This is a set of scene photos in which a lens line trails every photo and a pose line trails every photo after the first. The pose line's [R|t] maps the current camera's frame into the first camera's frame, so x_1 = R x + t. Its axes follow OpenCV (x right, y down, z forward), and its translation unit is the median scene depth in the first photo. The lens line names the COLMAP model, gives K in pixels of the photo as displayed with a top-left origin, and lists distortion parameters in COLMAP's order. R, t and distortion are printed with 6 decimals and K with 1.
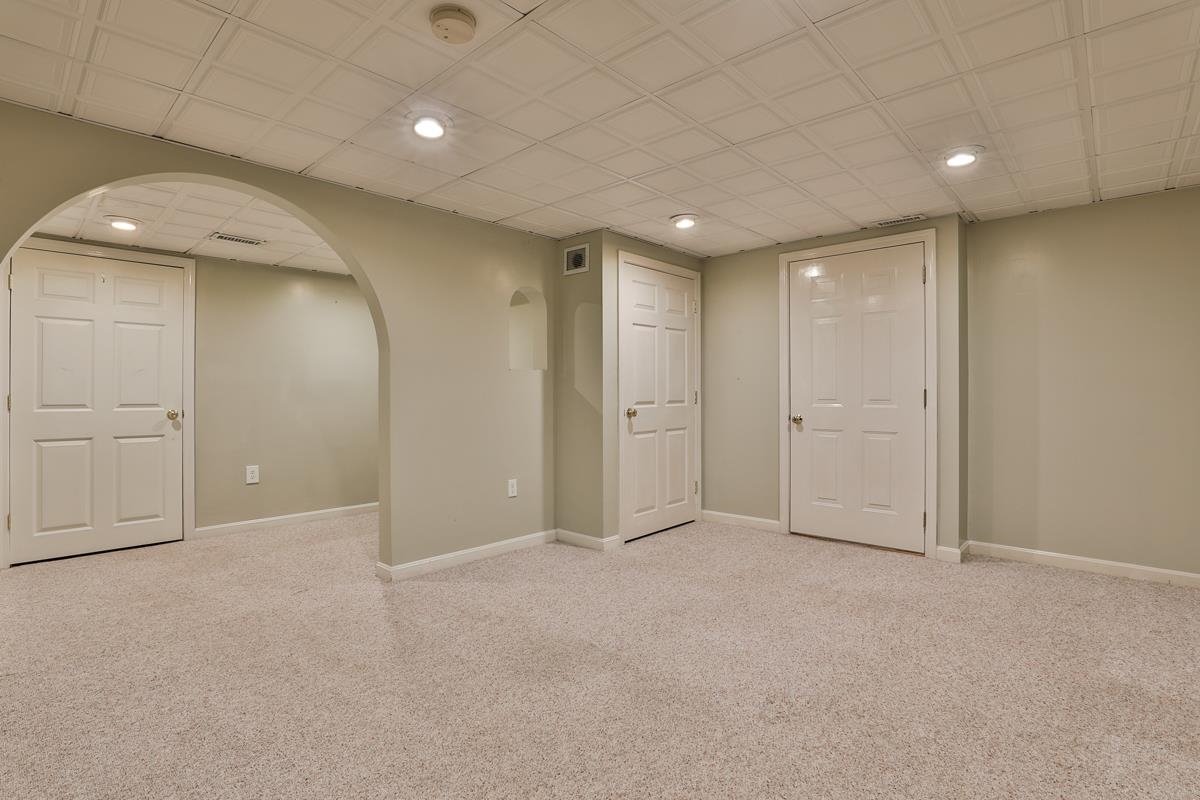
lens RADIAL K [[579.0, 0, 600.0], [0, 579.0, 400.0], [0, 0, 1]] dist [-0.035387, 0.000446]
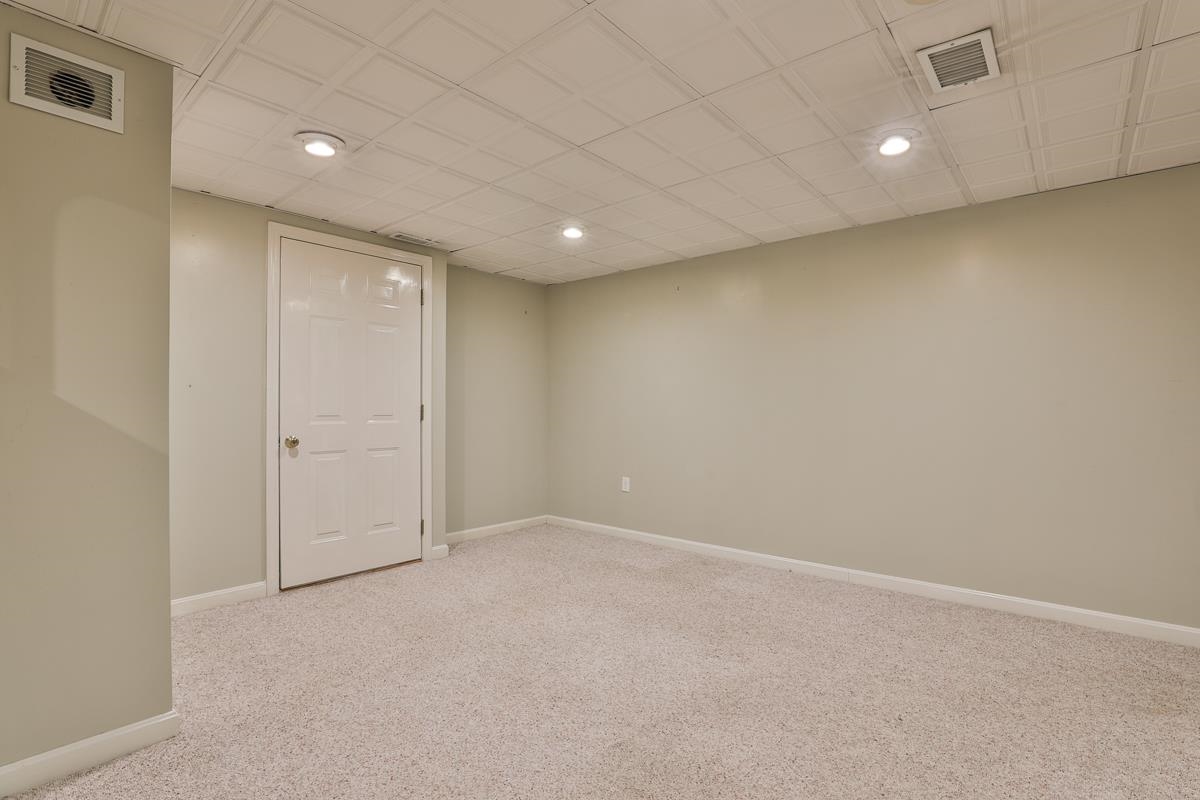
lens RADIAL K [[566.3, 0, 596.4], [0, 566.3, 414.0], [0, 0, 1]] dist [-0.037880, 0.006440]
pose [[-0.031555, -0.008549, 0.999465, -0.519338], [0.013727, 0.999865, 0.008986, -0.006245], [-0.999408, 0.014003, -0.031433, 0.741711]]
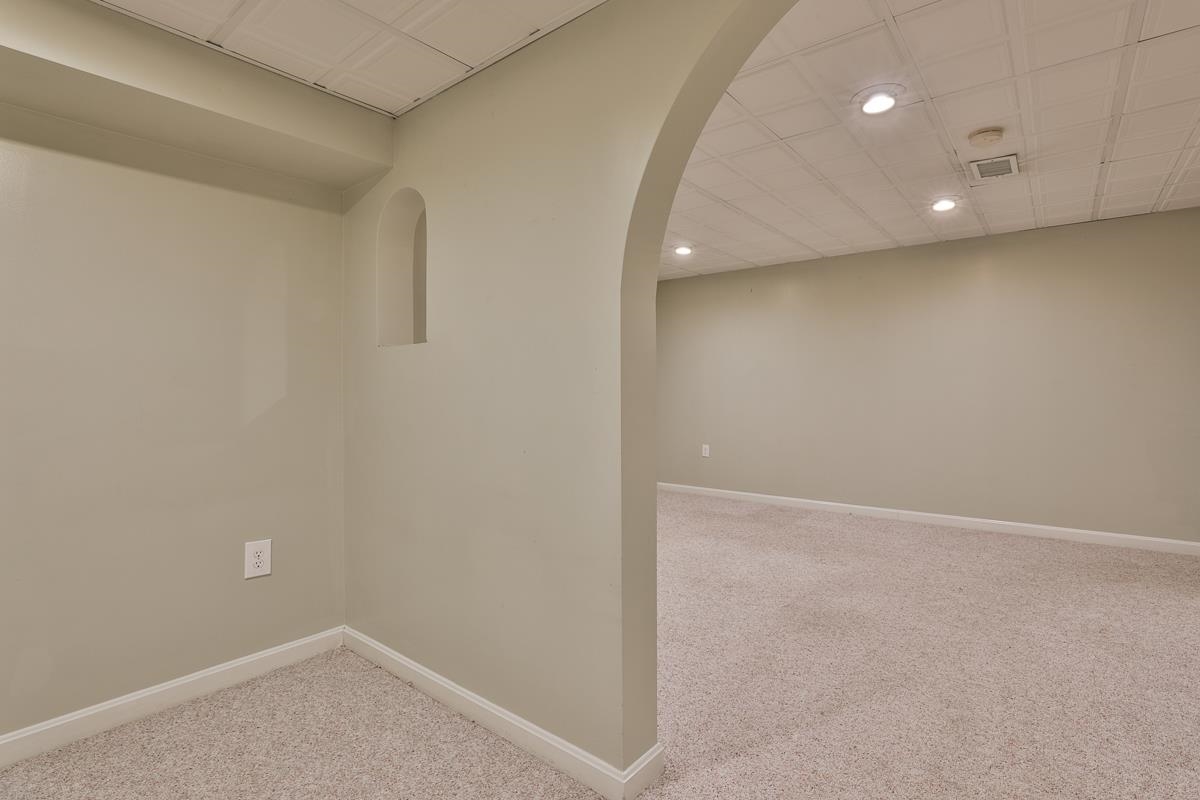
lens RADIAL K [[572.4, 0, 616.9], [0, 572.4, 388.8], [0, 0, 1]] dist [-0.031635, 0.000679]
pose [[-0.078349, 0.002142, 0.996924, -0.790626], [0.022043, 0.999757, -0.000416, -0.008656], [-0.996682, 0.021942, -0.078377, 1.005182]]
